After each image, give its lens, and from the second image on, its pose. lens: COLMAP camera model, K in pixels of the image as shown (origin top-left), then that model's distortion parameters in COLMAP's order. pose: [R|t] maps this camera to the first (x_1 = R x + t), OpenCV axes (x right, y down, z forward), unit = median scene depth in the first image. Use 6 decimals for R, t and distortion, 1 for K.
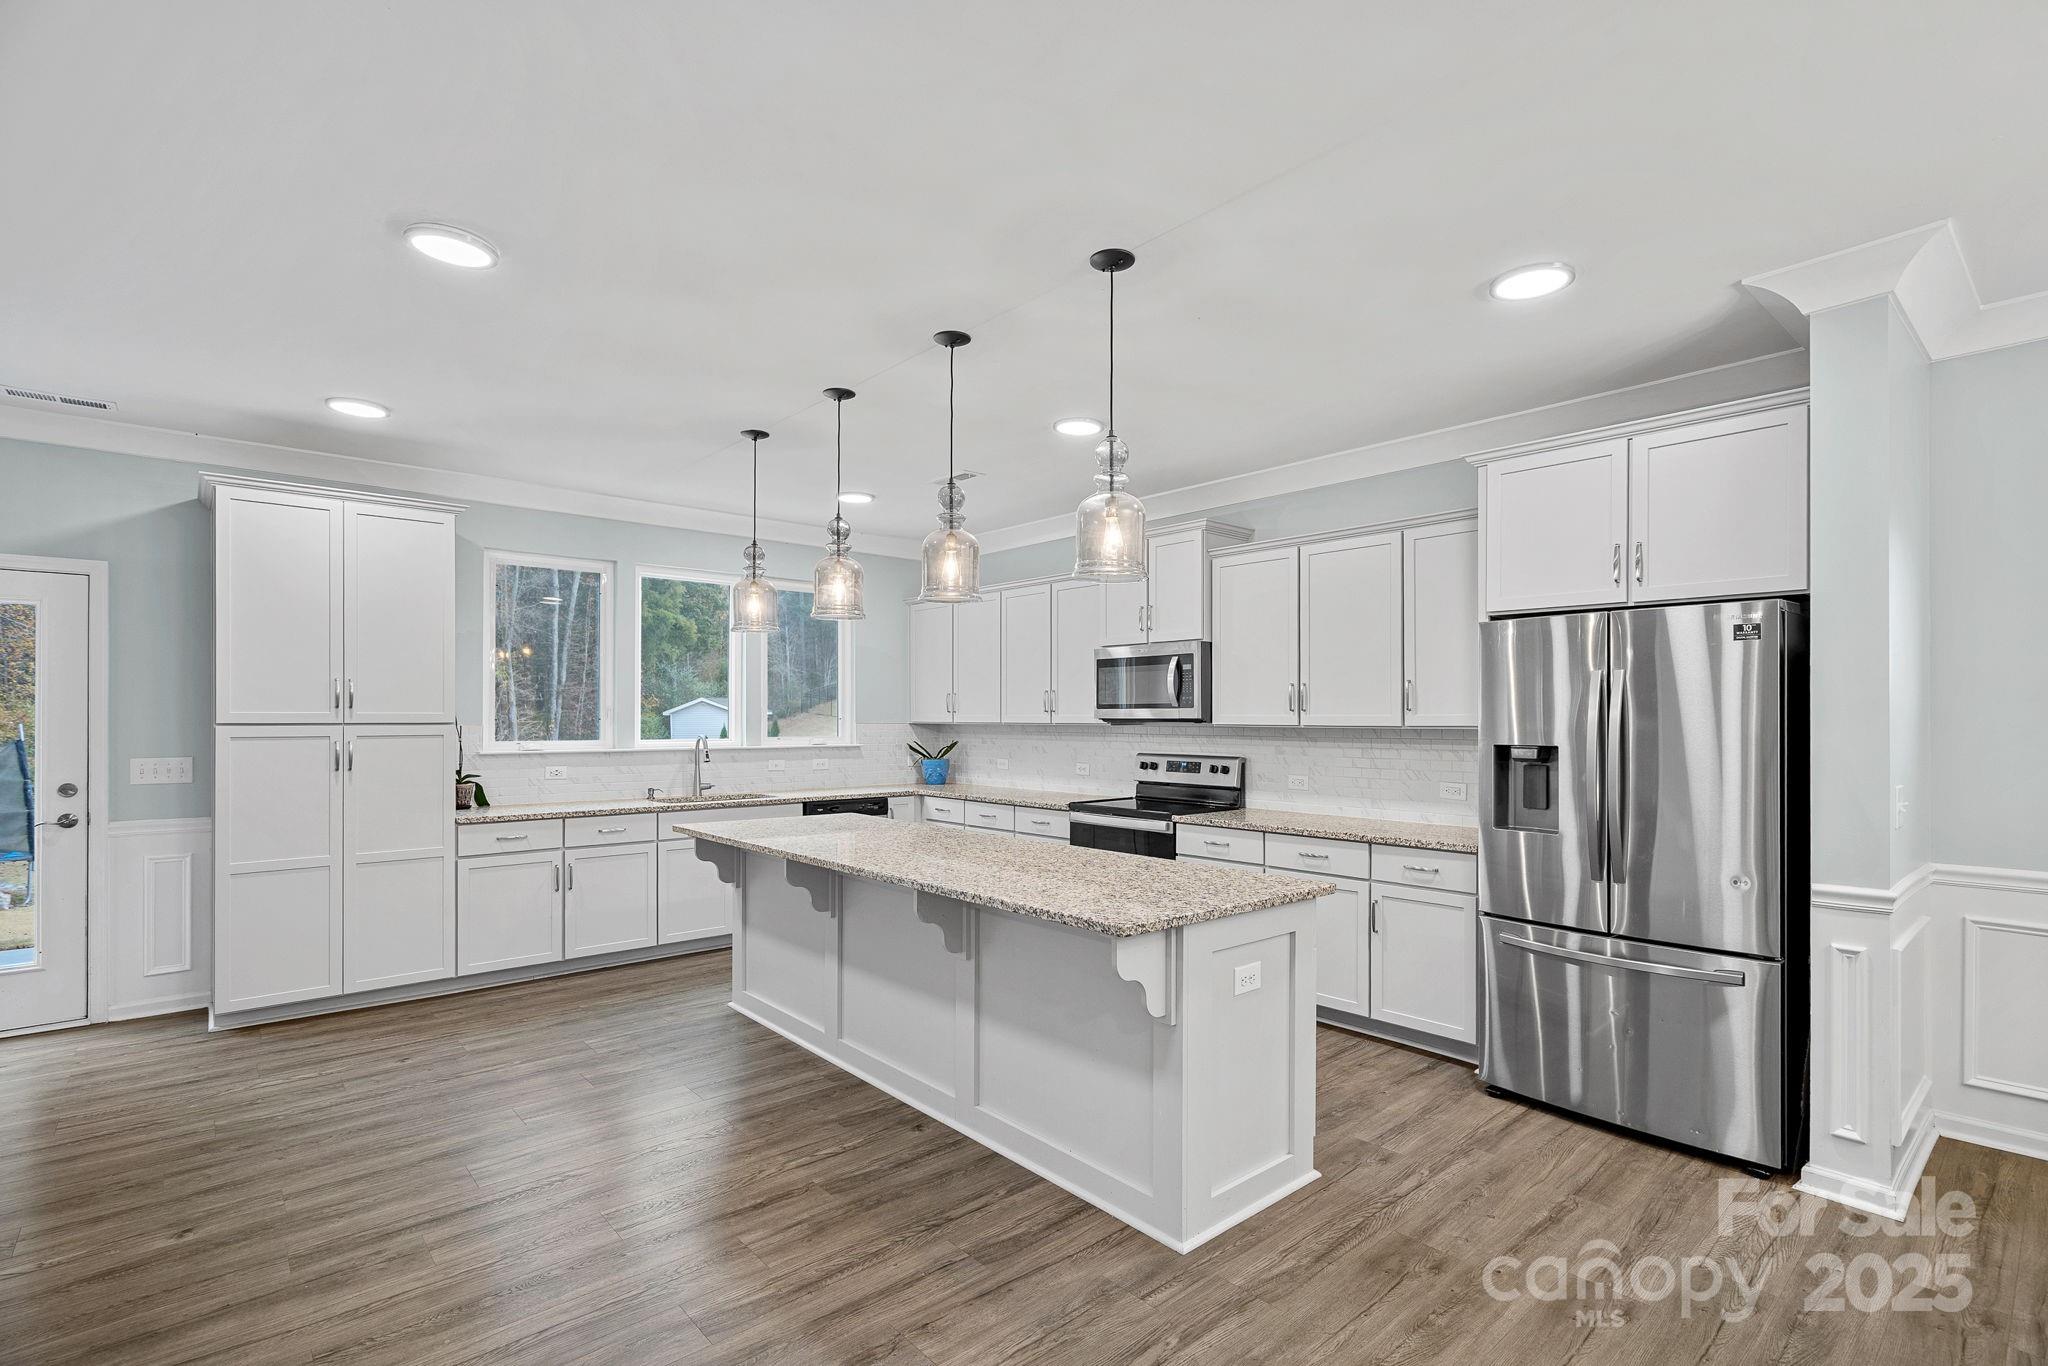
lens RADIAL K [[1034.5, 0, 1029.0], [0, 1034.5, 674.9], [0, 0, 1]] dist [0.029646, 0.001216]
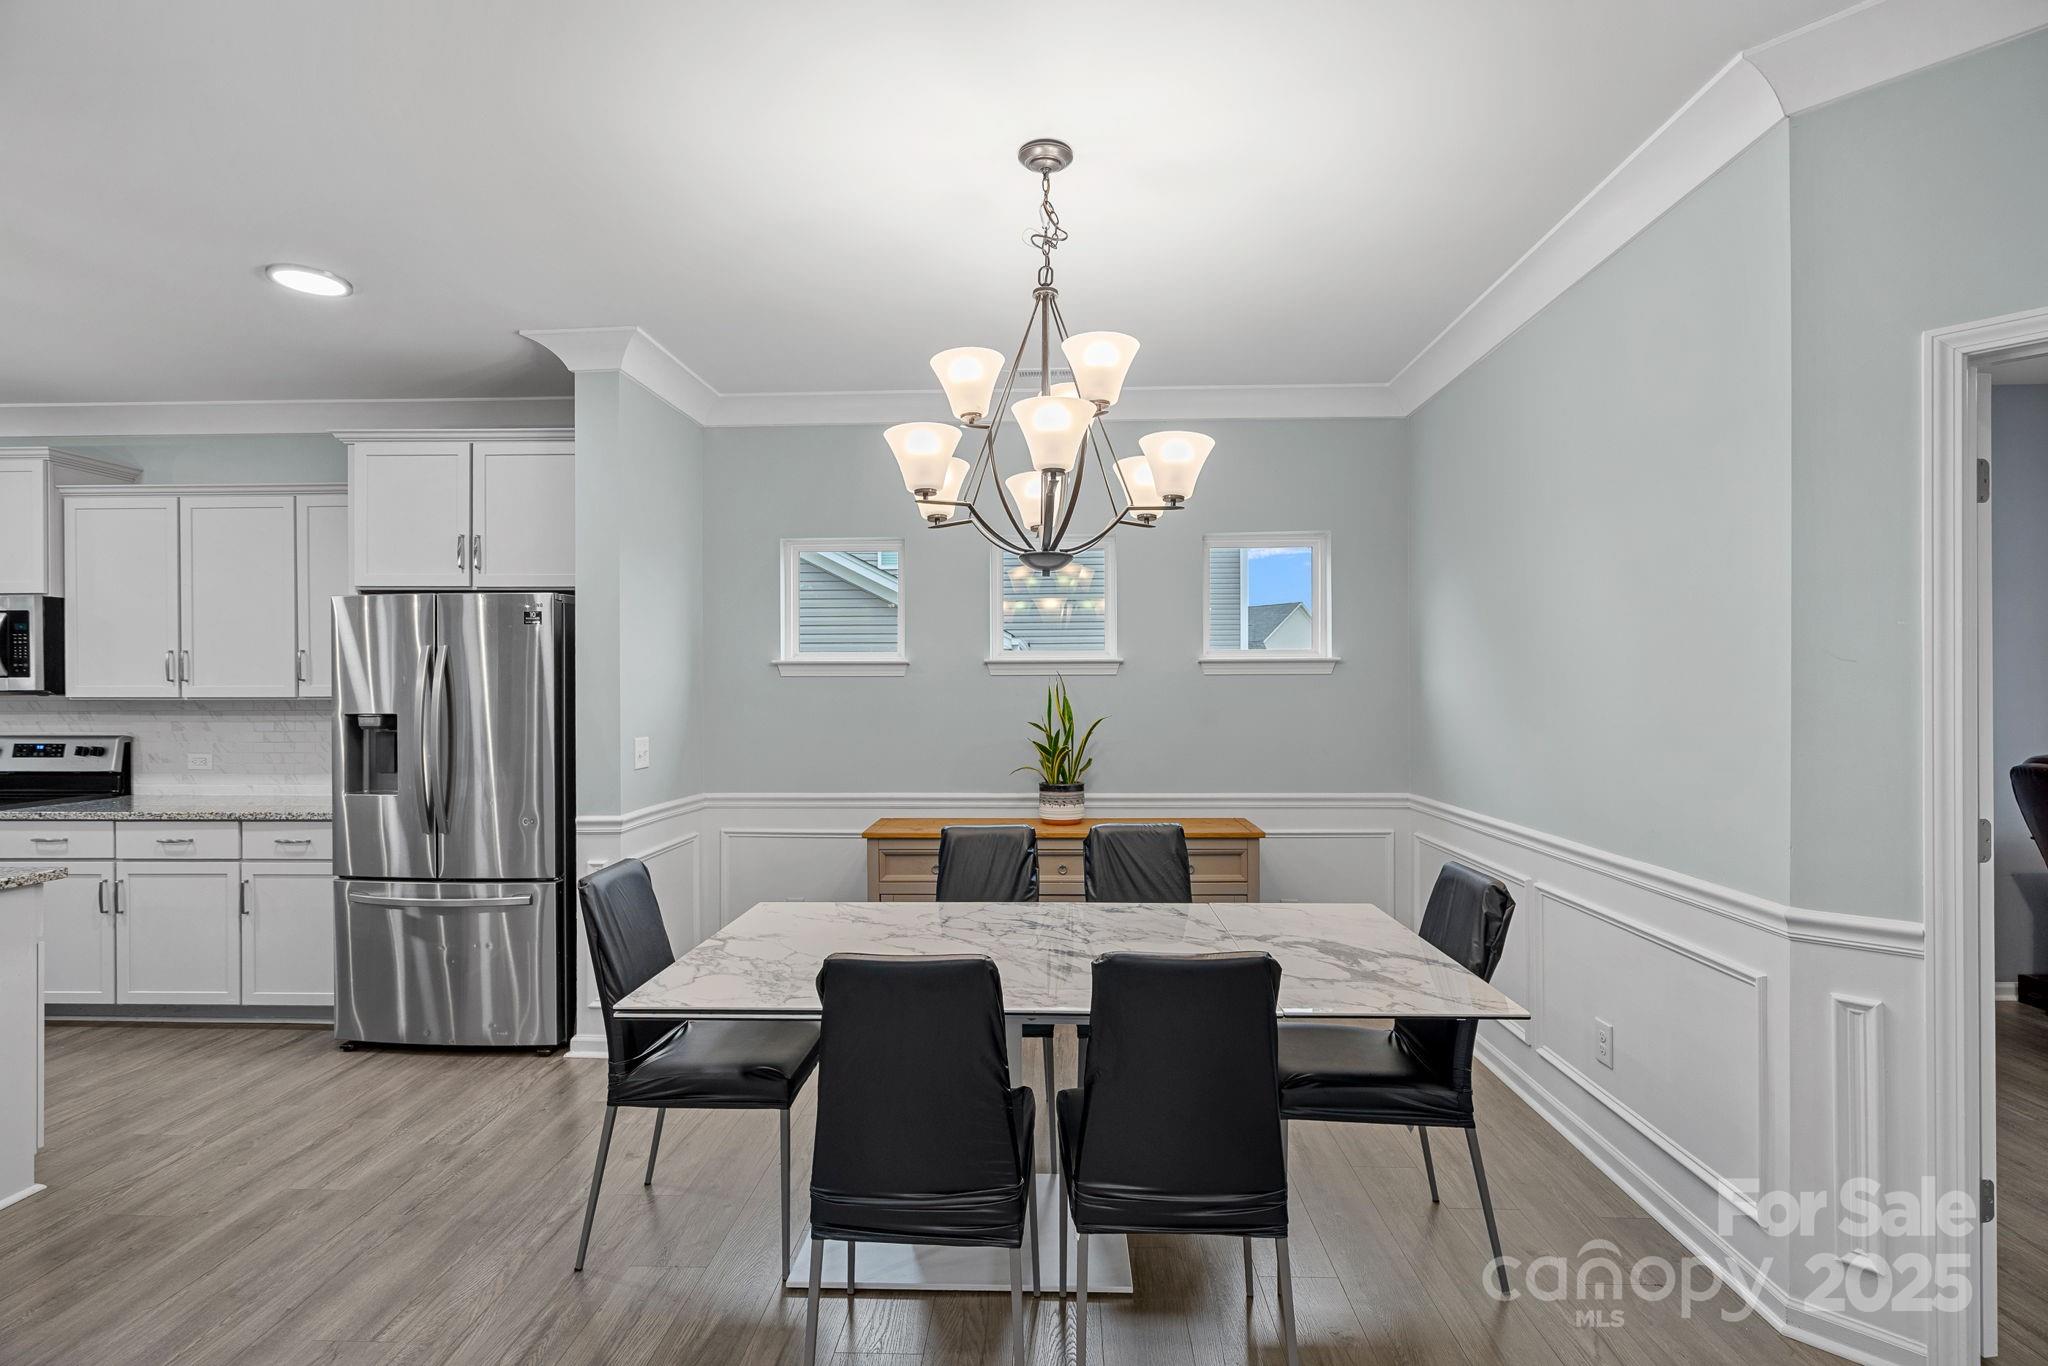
lens RADIAL K [[1034.5, 0, 1029.0], [0, 1034.5, 674.9], [0, 0, 1]] dist [0.029646, 0.001216]
pose [[0.708213, 0.006594, 0.705968, 0.170803], [-0.026540, 0.999498, 0.017289, -0.007557], [-0.705500, -0.030981, 0.708032, -0.198449]]
